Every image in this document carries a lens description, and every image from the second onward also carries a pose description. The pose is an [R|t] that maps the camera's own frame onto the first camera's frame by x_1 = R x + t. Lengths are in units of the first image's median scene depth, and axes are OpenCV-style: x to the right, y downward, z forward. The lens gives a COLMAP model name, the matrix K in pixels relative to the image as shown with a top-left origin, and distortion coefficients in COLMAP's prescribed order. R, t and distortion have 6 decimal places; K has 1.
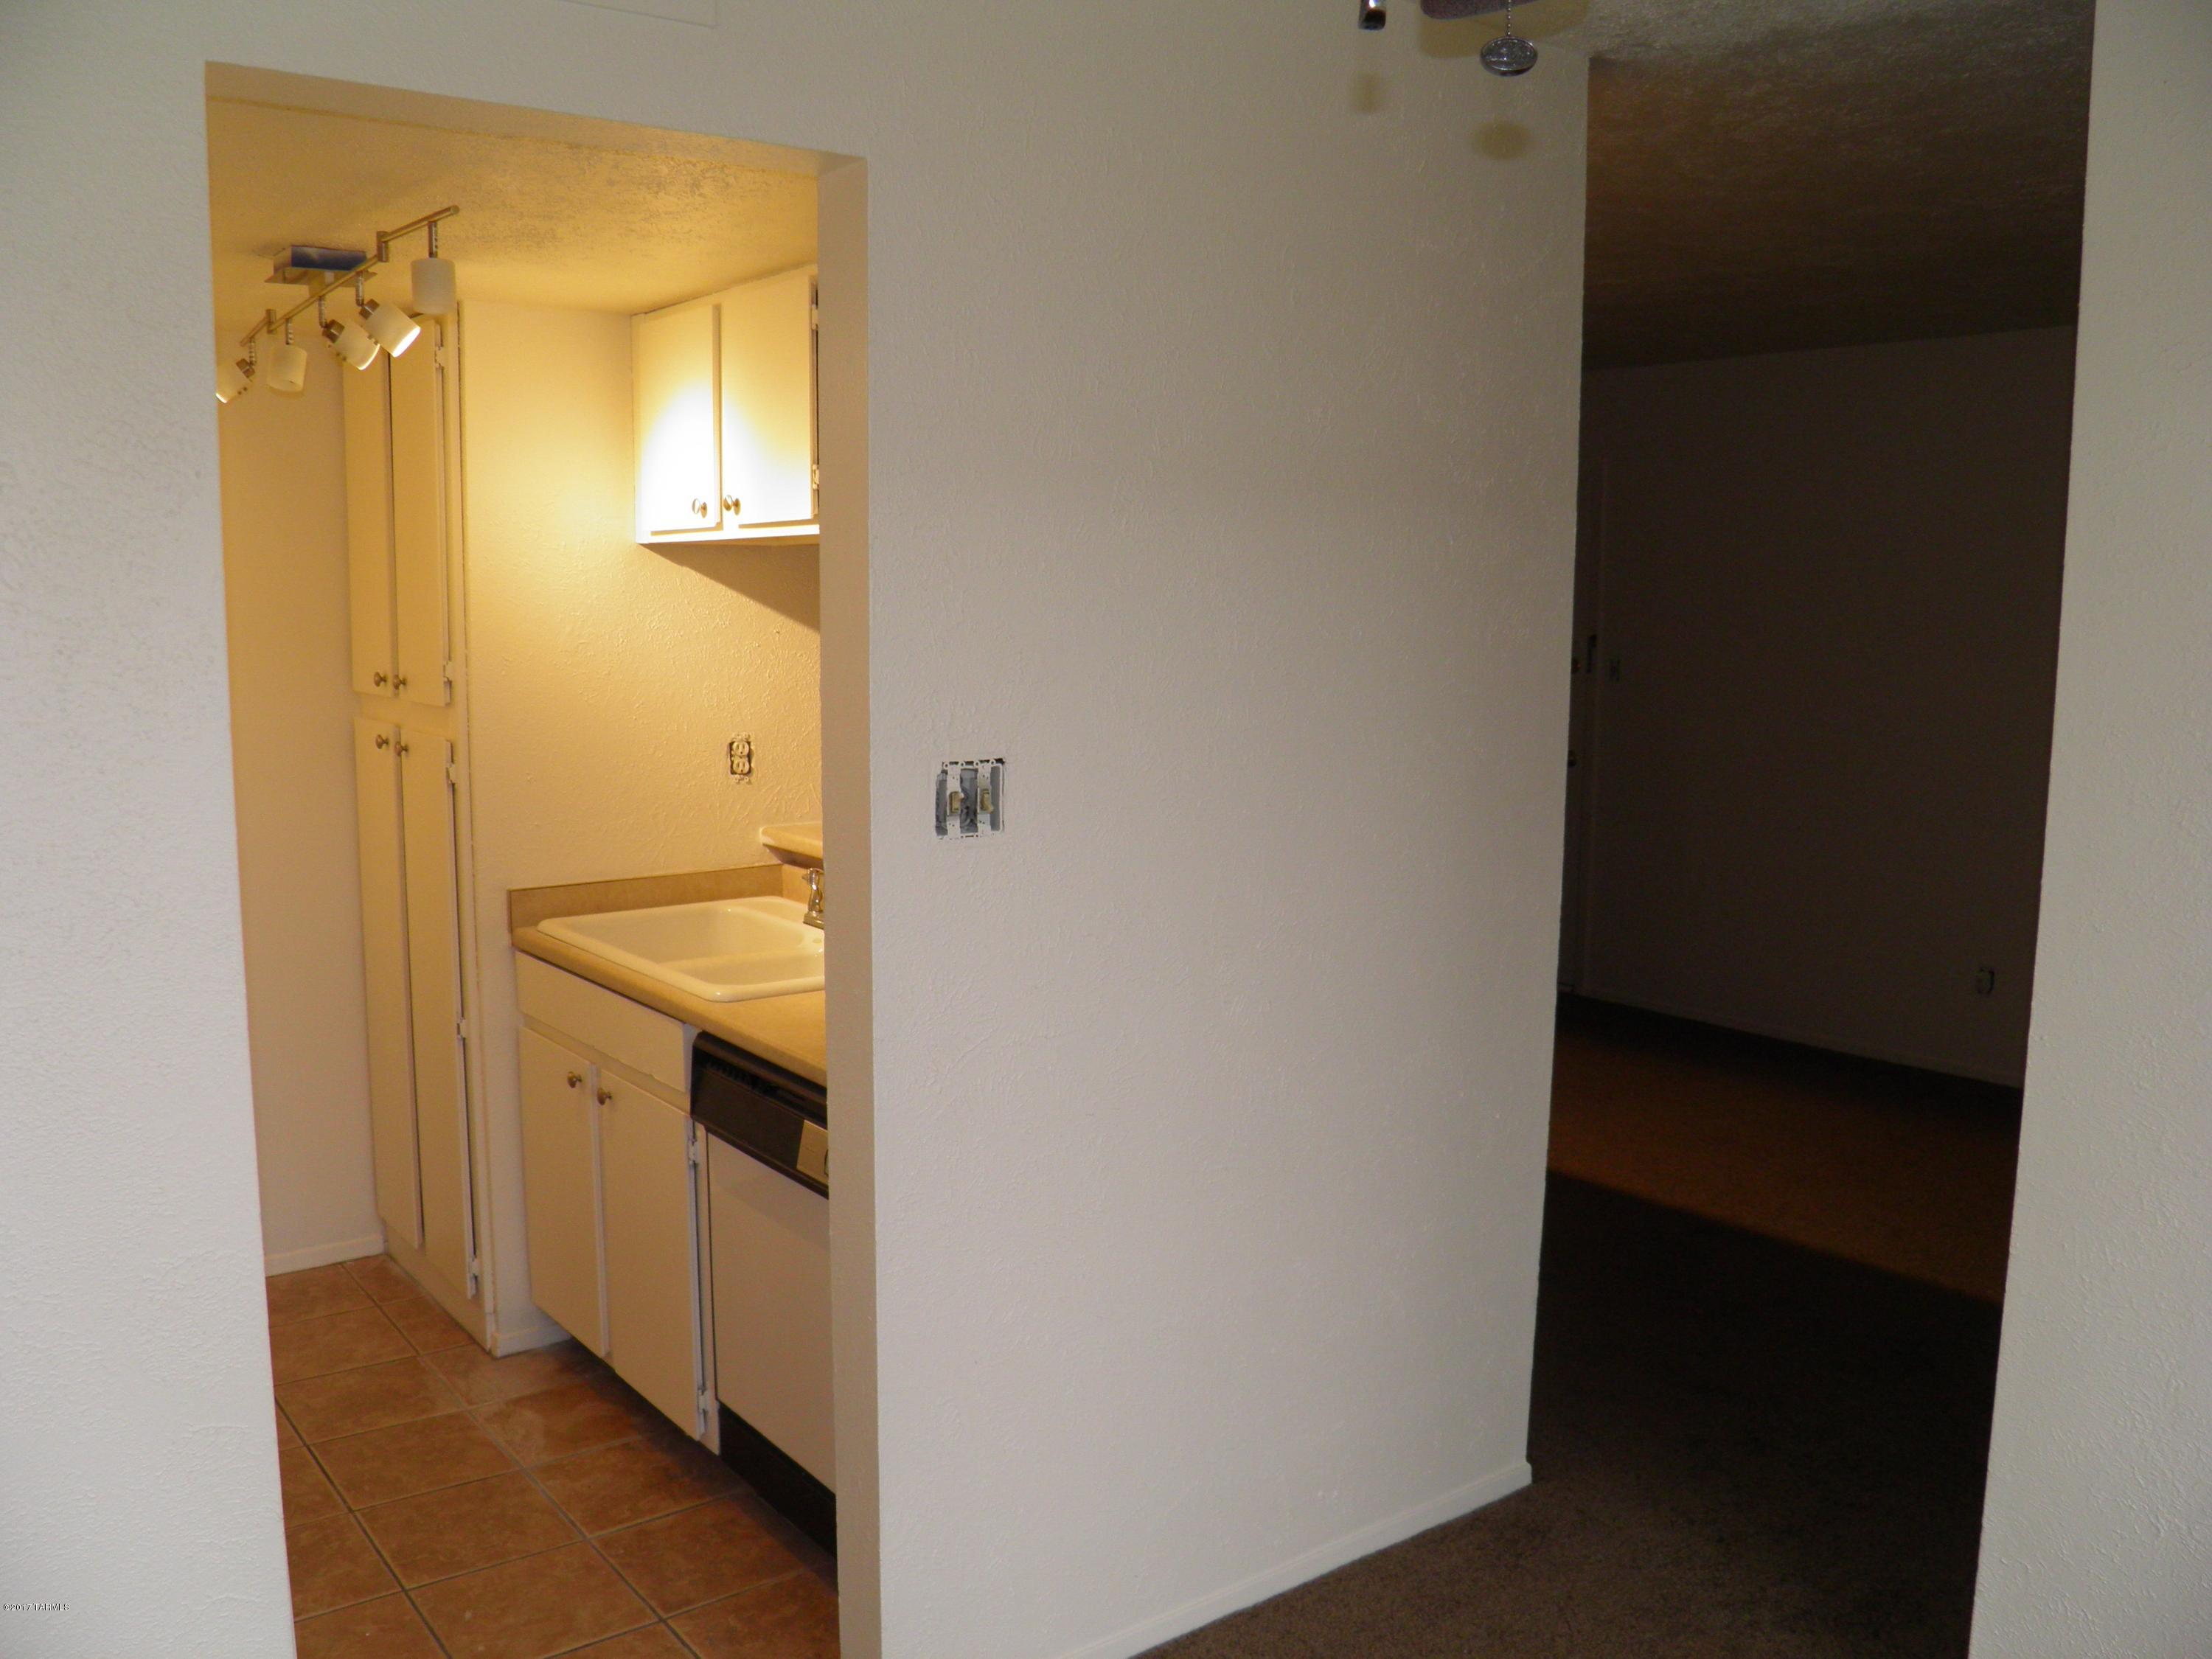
lens RADIAL K [[1817.6, 0, 1105.2], [0, 1817.6, 831.8], [0, 0, 1]] dist [-0.121849, 0.069504]
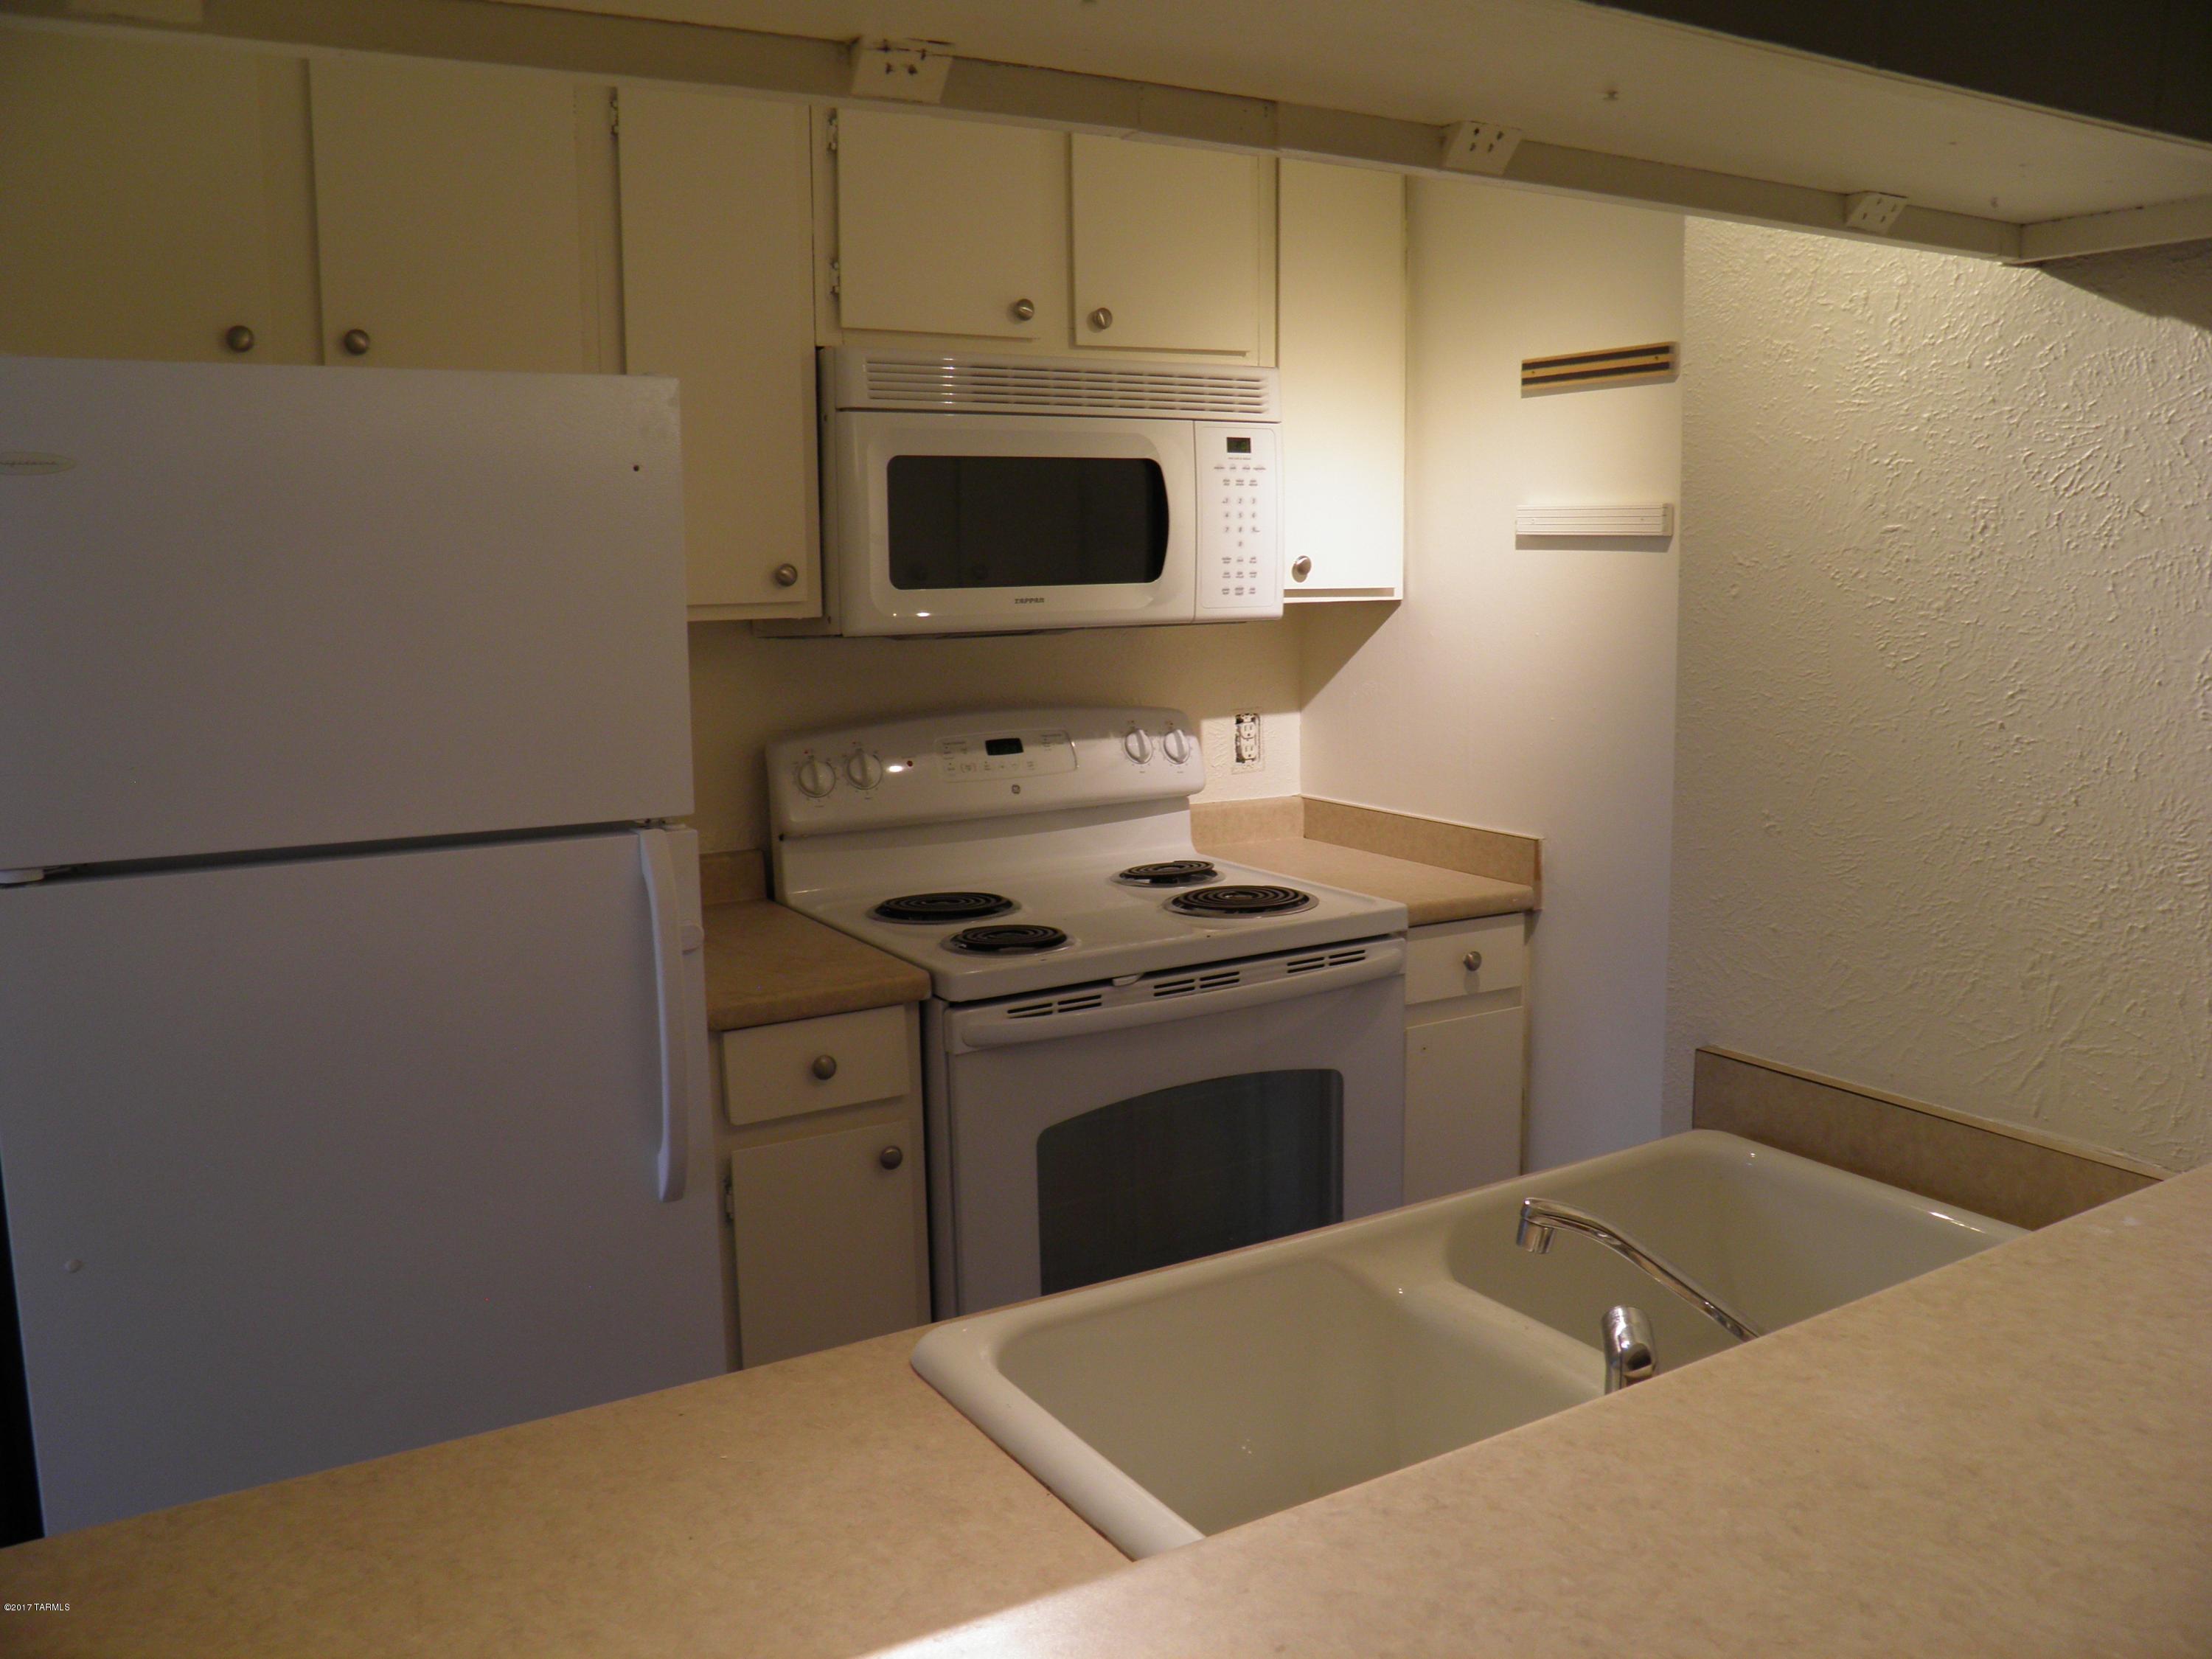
lens RADIAL K [[1817.6, 0, 1111.0], [0, 1817.6, 825.2], [0, 0, 1]] dist [-0.121849, 0.069504]
pose [[-0.099418, 0.147129, -0.984108, 0.143036], [-0.118068, 0.980277, 0.158484, -0.081393], [0.988016, 0.131948, -0.080086, 0.859134]]
